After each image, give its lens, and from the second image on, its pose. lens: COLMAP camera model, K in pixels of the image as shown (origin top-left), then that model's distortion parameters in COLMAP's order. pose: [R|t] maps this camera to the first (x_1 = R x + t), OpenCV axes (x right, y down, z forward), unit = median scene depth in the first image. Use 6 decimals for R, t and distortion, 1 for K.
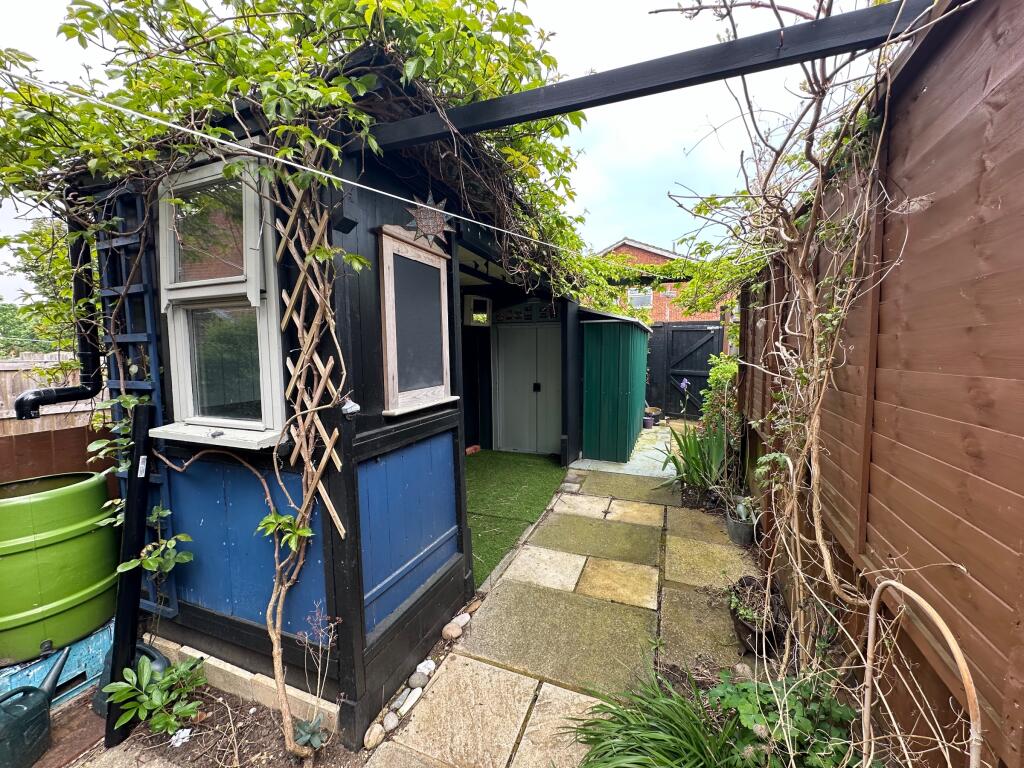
lens RADIAL K [[409.9, 0, 512.0], [0, 409.9, 384.0], [0, 0, 1]] dist [-0.002913, -0.000061]
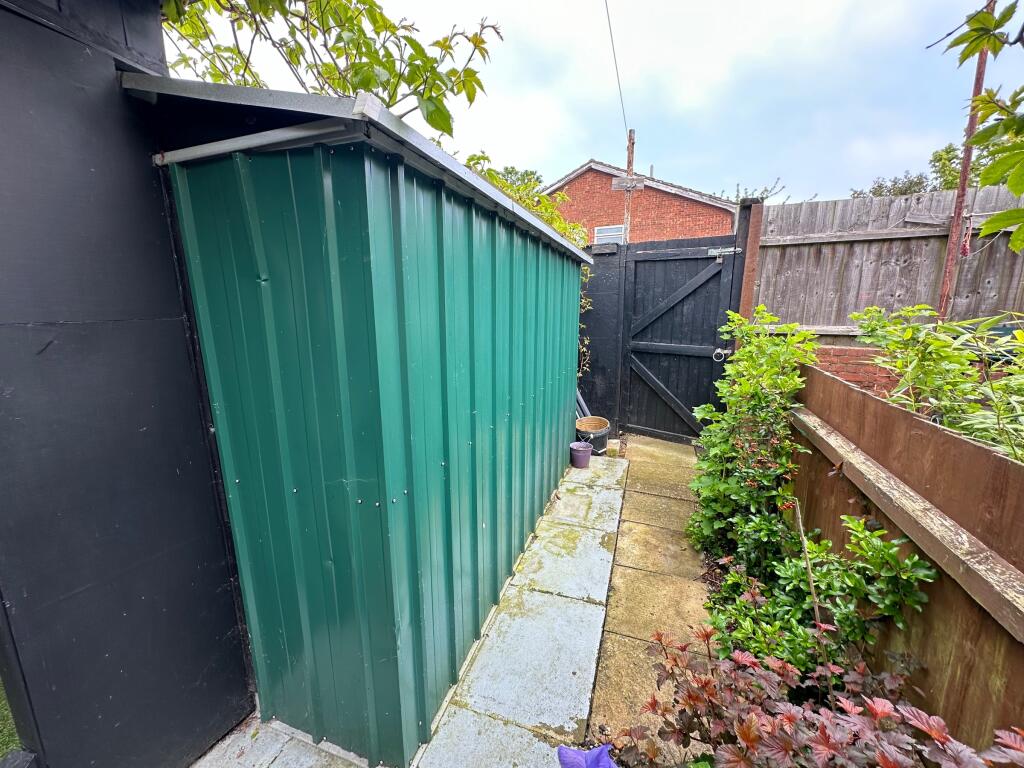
lens RADIAL K [[409.9, 0, 512.0], [0, 409.9, 384.0], [0, 0, 1]] dist [-0.002913, -0.000061]
pose [[0.998680, -0.016652, 0.048600, 0.333766], [0.011526, 0.994521, 0.103895, -0.057401], [-0.050063, -0.103198, 0.993400, 0.775855]]
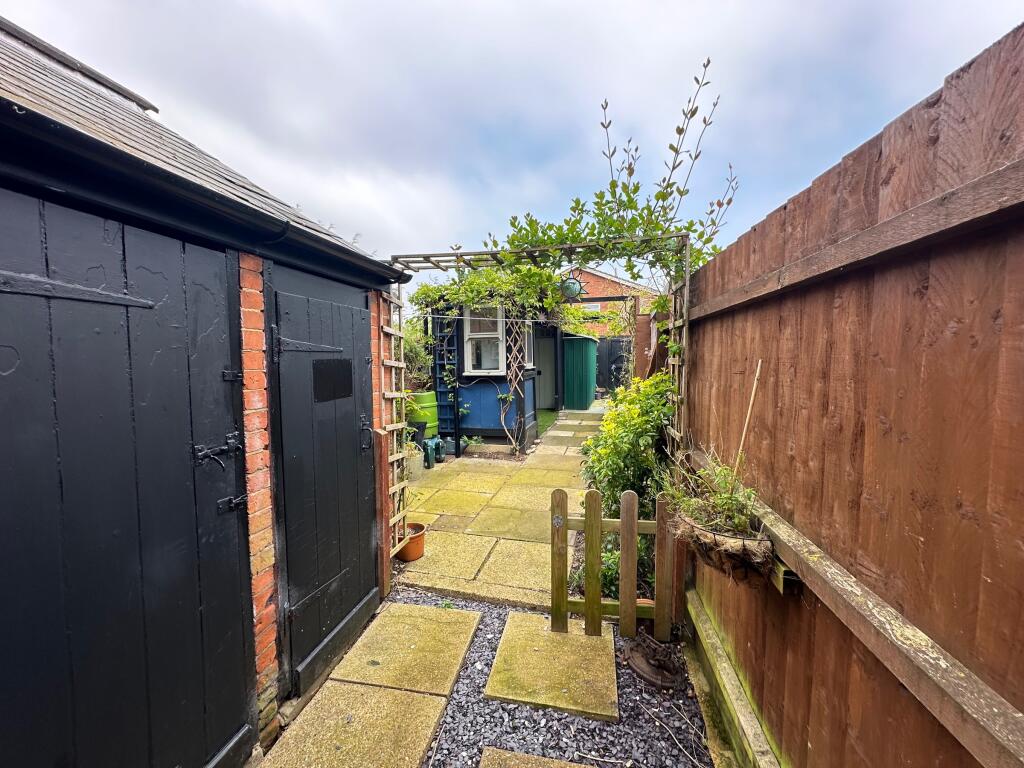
lens RADIAL K [[409.9, 0, 512.0], [0, 409.9, 384.0], [0, 0, 1]] dist [-0.002913, -0.000061]
pose [[0.993623, -0.016744, 0.111500, -0.293939], [0.018444, 0.999729, -0.014234, 0.089170], [-0.111231, 0.016200, 0.993662, -0.907415]]
